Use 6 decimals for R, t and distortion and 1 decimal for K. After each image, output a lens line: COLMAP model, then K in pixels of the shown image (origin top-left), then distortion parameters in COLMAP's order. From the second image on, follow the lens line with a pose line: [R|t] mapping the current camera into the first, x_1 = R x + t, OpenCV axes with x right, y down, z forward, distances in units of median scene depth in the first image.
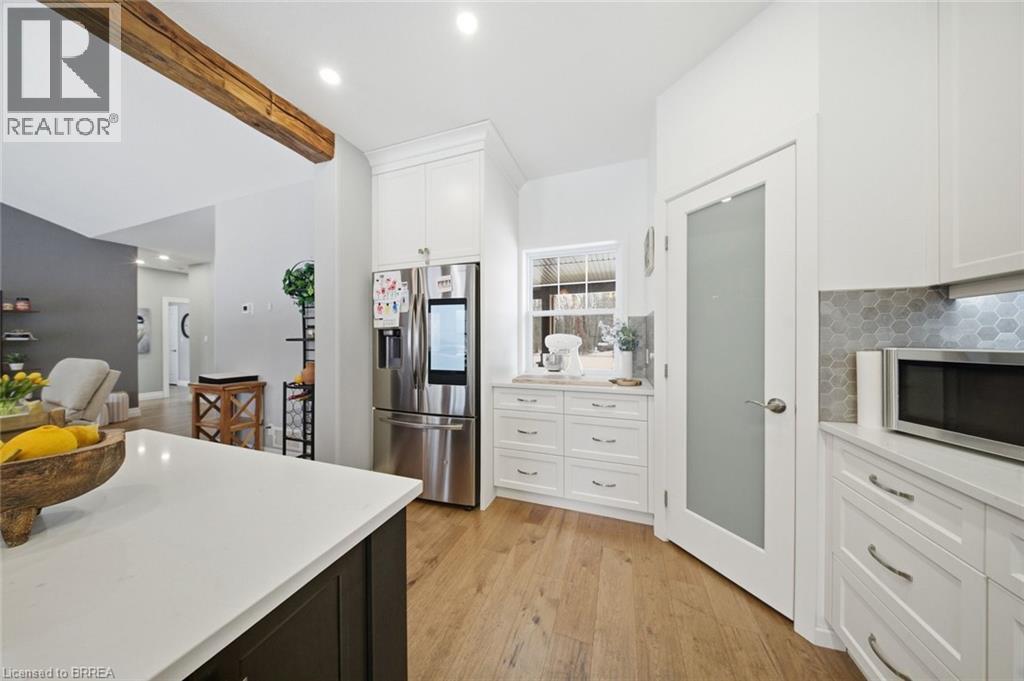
lens RADIAL K [[305.7, 0, 509.9], [0, 305.7, 341.7], [0, 0, 1]] dist [-0.002022, -0.000063]
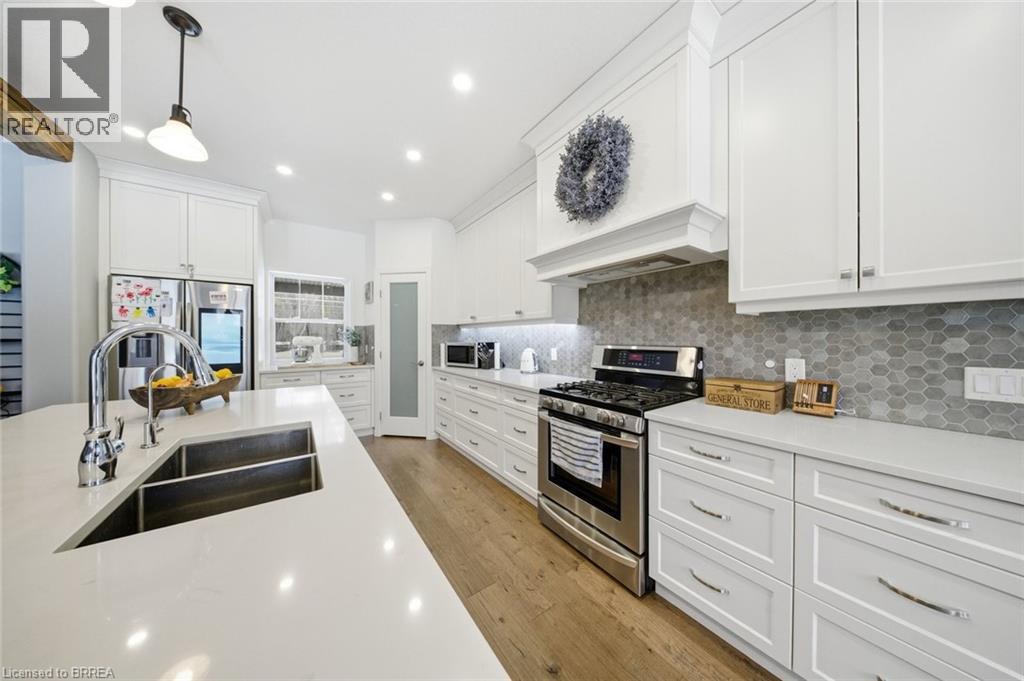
lens RADIAL K [[305.7, 0, 512.9], [0, 305.7, 339.3], [0, 0, 1]] dist [-0.002022, -0.000063]
pose [[0.572139, -0.002896, 0.820151, -0.539908], [0.004534, 0.999990, 0.000368, -0.005872], [-0.820144, 0.003508, 0.572146, -0.739300]]
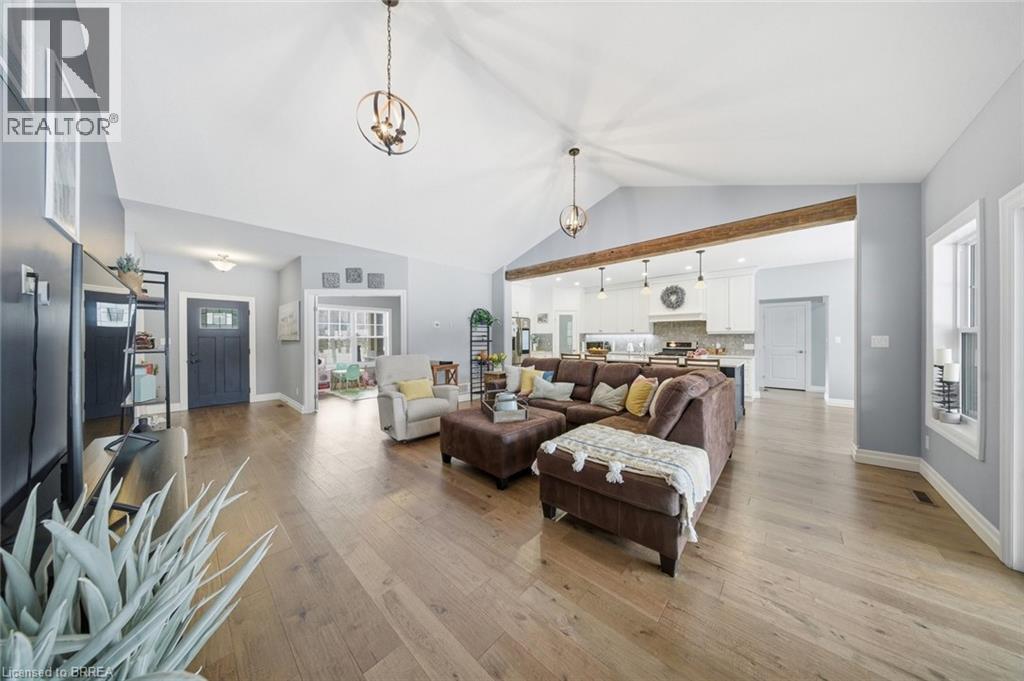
lens RADIAL K [[305.7, 0, 507.9], [0, 305.7, 340.5], [0, 0, 1]] dist [-0.002022, -0.000063]
pose [[0.396382, -0.004988, 0.918072, -3.219825], [0.008152, 0.999965, 0.001914, -0.014609], [-0.918050, 0.006725, 0.396408, -0.158555]]
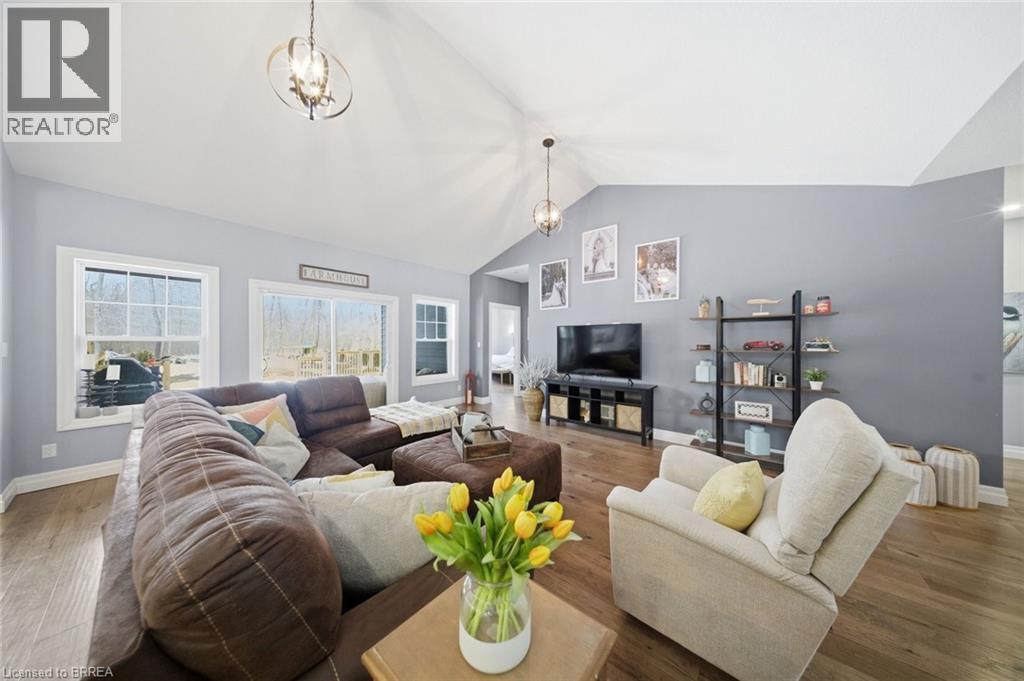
lens RADIAL K [[305.7, 0, 515.2], [0, 305.7, 341.0], [0, 0, 1]] dist [-0.002022, -0.000063]
pose [[-0.329040, -0.001198, -0.944315, -1.031458], [-0.006071, 0.999981, 0.000846, -0.045982], [0.944296, 0.006011, -0.329041, 0.867306]]
